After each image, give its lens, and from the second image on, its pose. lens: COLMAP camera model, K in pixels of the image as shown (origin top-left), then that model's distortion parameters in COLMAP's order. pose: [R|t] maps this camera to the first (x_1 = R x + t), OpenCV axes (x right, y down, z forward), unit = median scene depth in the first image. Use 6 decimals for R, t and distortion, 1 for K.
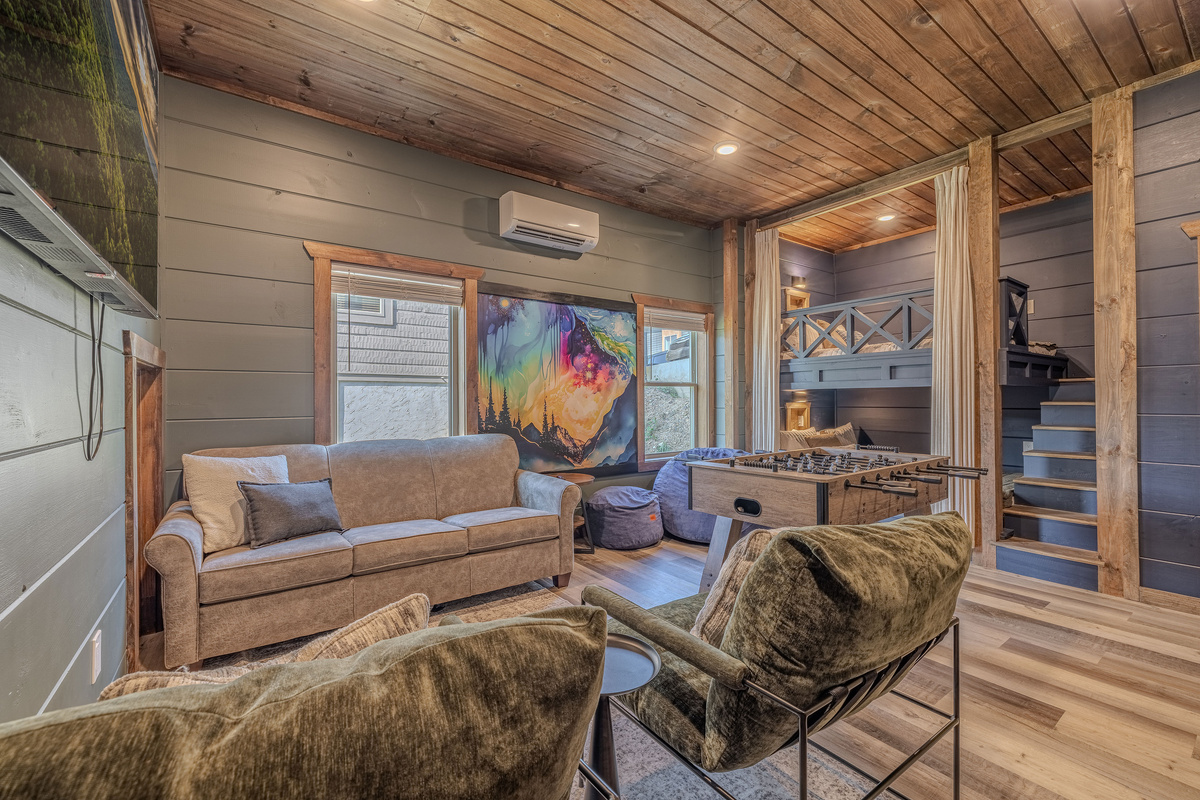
lens RADIAL K [[501.9, 0, 594.5], [0, 501.9, 389.8], [0, 0, 1]] dist [-0.000681, -0.000077]
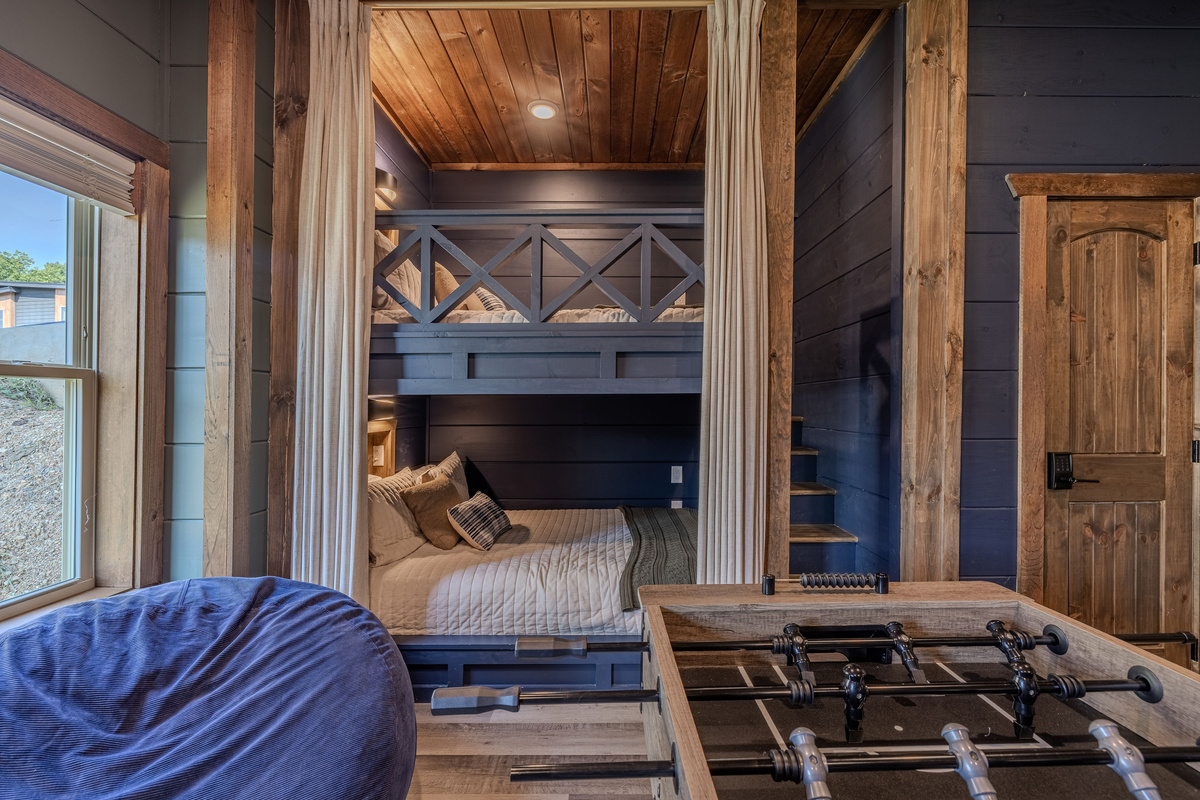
lens RADIAL K [[501.9, 0, 608.4], [0, 501.9, 399.5], [0, 0, 1]] dist [-0.000681, -0.000077]
pose [[0.576544, 0.011943, 0.816979, 0.174278], [-0.015204, 0.999877, -0.003888, 0.002692], [-0.816925, -0.010179, 0.576655, 0.727800]]
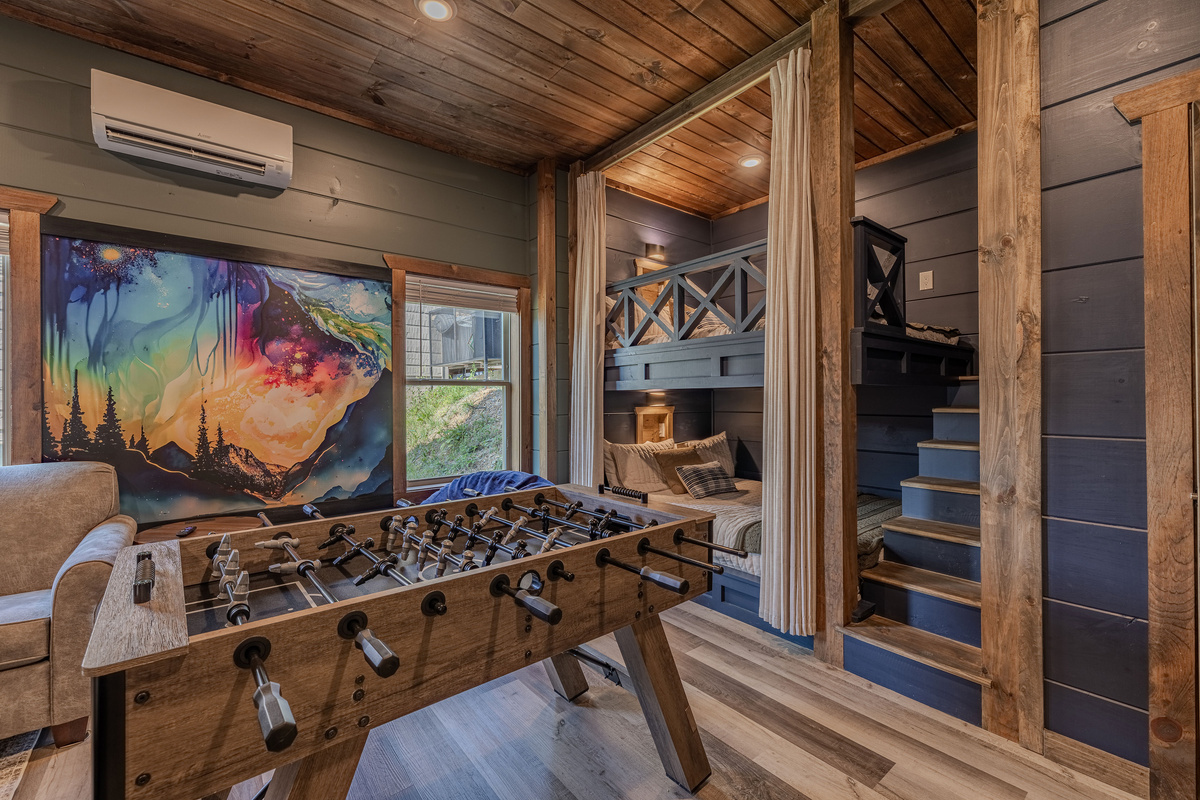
lens RADIAL K [[501.9, 0, 595.3], [0, 501.9, 391.3], [0, 0, 1]] dist [-0.000681, -0.000077]
pose [[0.998628, 0.000663, 0.052358, 0.387549], [-0.000970, 0.999982, 0.005837, -0.003704], [-0.052353, -0.005880, 0.998611, 0.323196]]
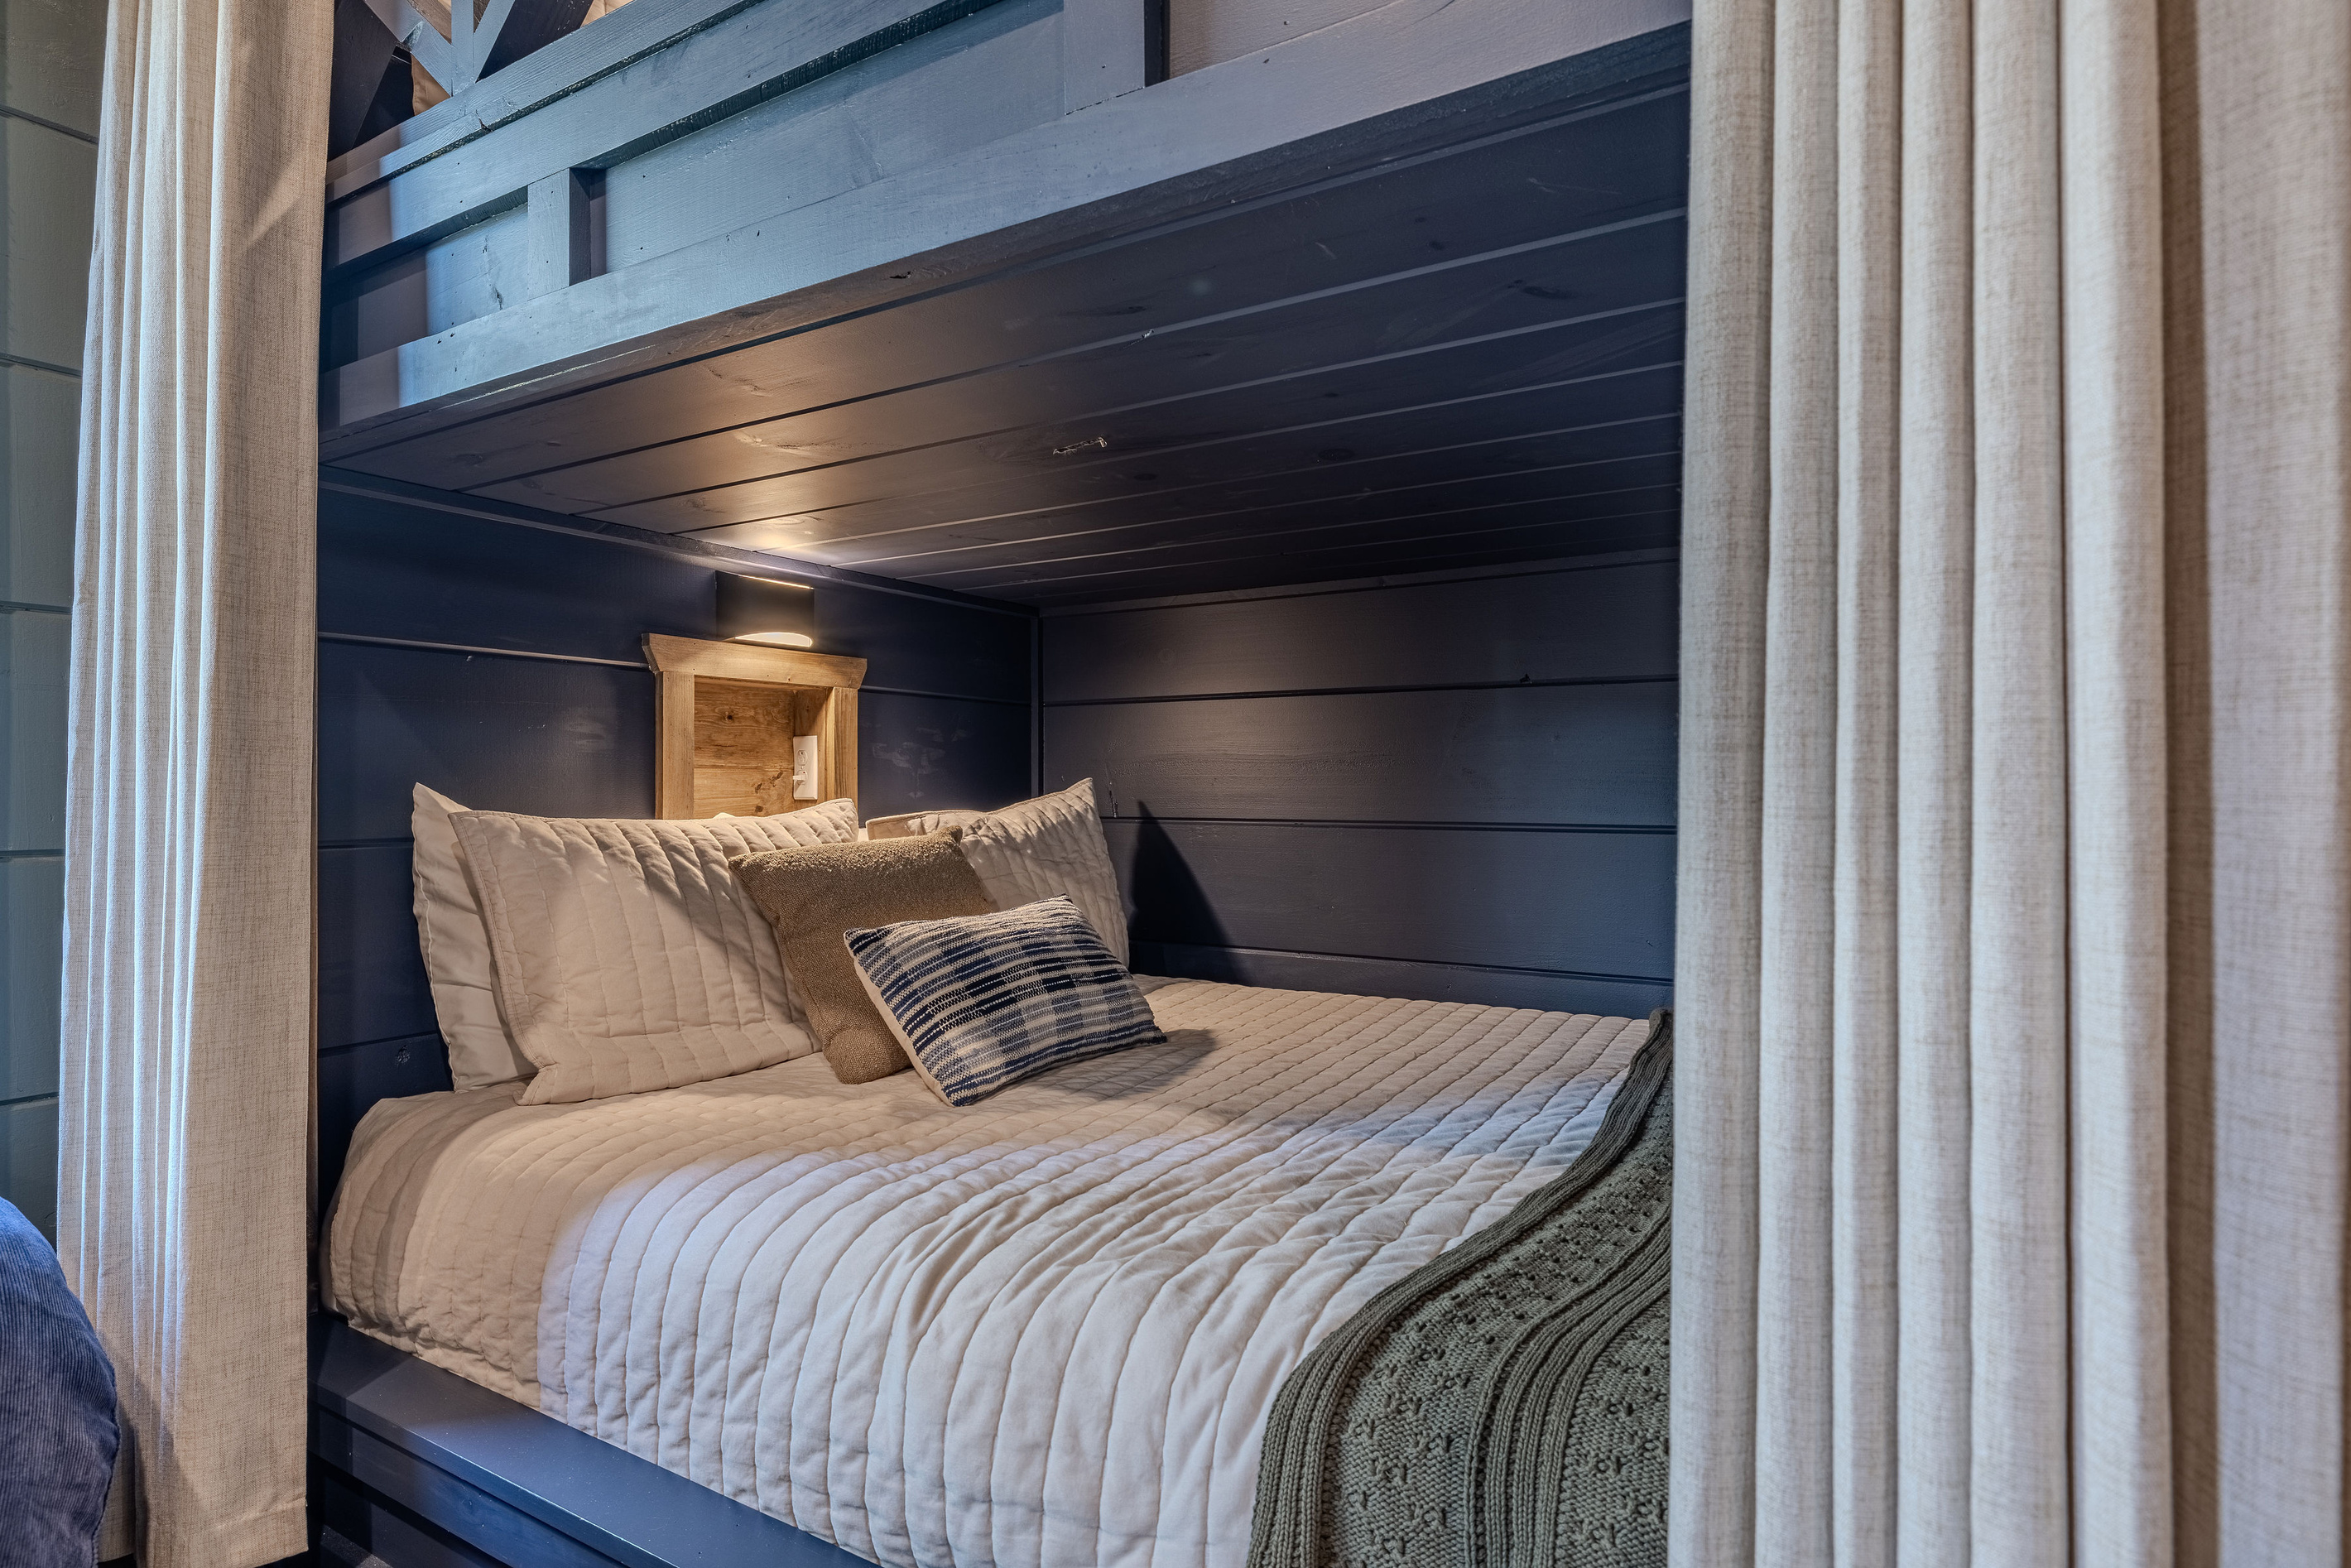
lens RADIAL K [[1202.4, 0, 1195.6], [0, 1202.4, 776.7], [0, 0, 1]] dist [0.006895, 0.001014]
pose [[0.909679, 0.008271, 0.415229, 0.528543], [-0.012681, 0.999889, 0.007865, 0.088213], [-0.415118, -0.012420, 0.909683, 0.844446]]
